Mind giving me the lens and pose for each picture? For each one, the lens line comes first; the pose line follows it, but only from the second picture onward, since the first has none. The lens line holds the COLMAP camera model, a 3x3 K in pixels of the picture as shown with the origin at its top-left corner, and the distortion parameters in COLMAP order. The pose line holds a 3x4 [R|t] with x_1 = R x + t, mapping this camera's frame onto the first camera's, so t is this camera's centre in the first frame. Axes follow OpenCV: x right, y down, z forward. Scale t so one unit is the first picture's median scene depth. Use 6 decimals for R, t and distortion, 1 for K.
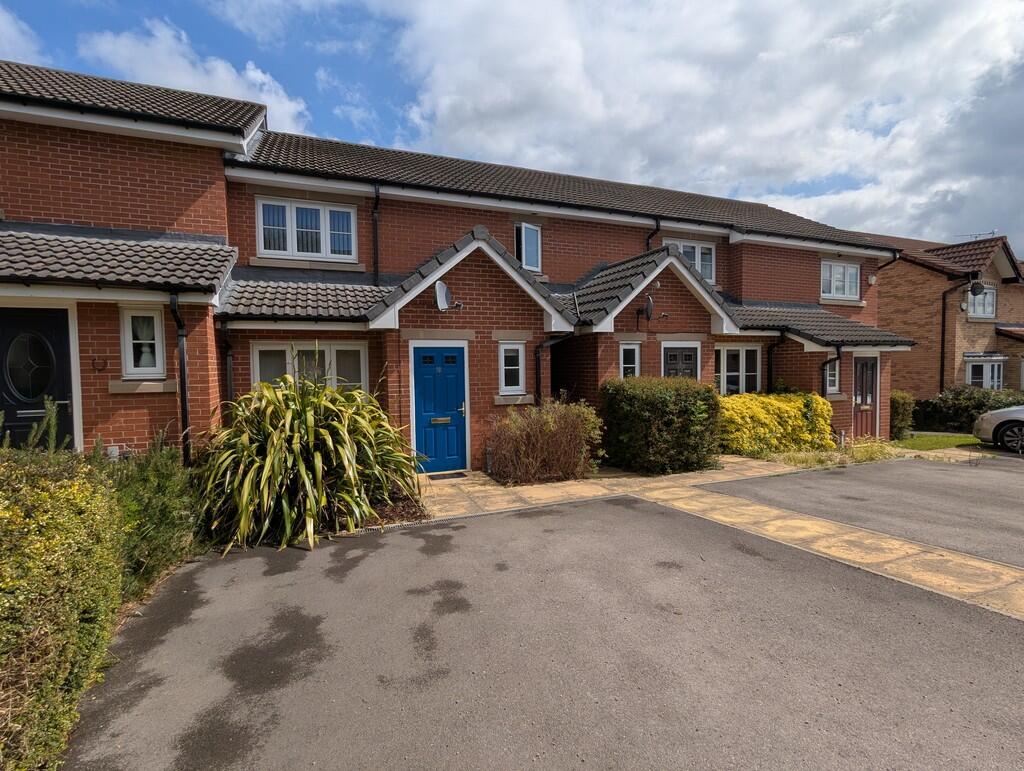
lens RADIAL K [[507.5, 0, 512.0], [0, 507.5, 385.5], [0, 0, 1]] dist [-0.002593, -0.000406]
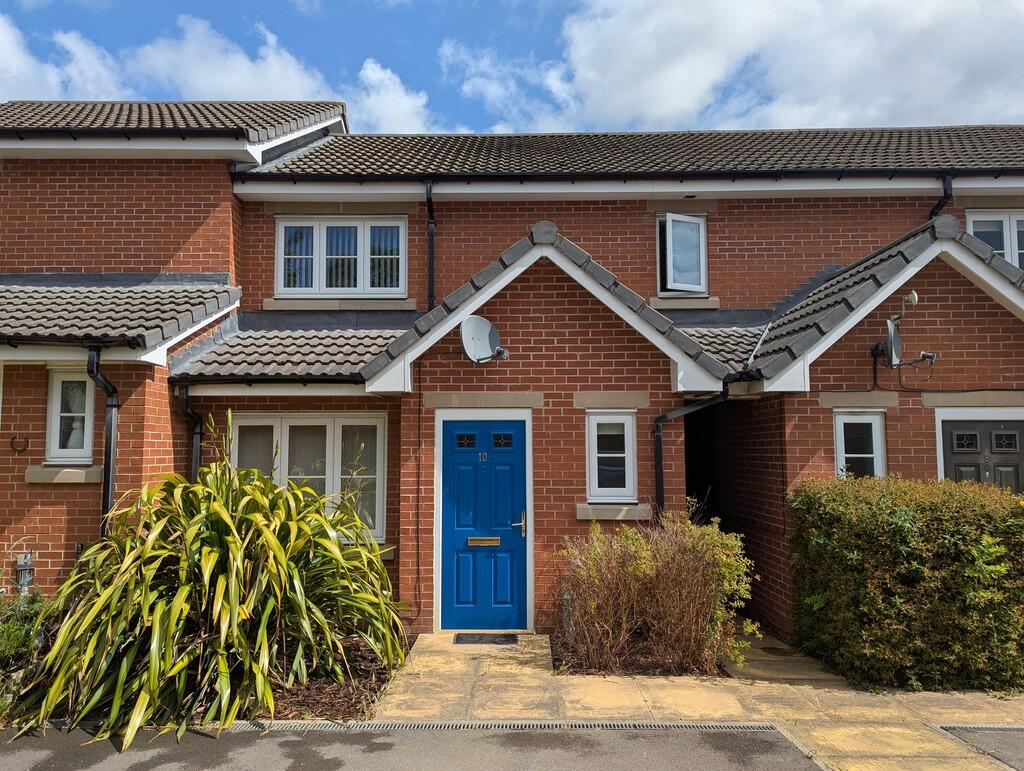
lens RADIAL K [[740.2, 0, 512.0], [0, 740.2, 385.5], [0, 0, 1]] dist [0.070887, -0.061987]
pose [[0.917049, -0.022086, -0.398162, 0.251861], [-0.027490, 0.992588, -0.118374, -0.011812], [0.397825, 0.119501, 0.909646, 0.187786]]
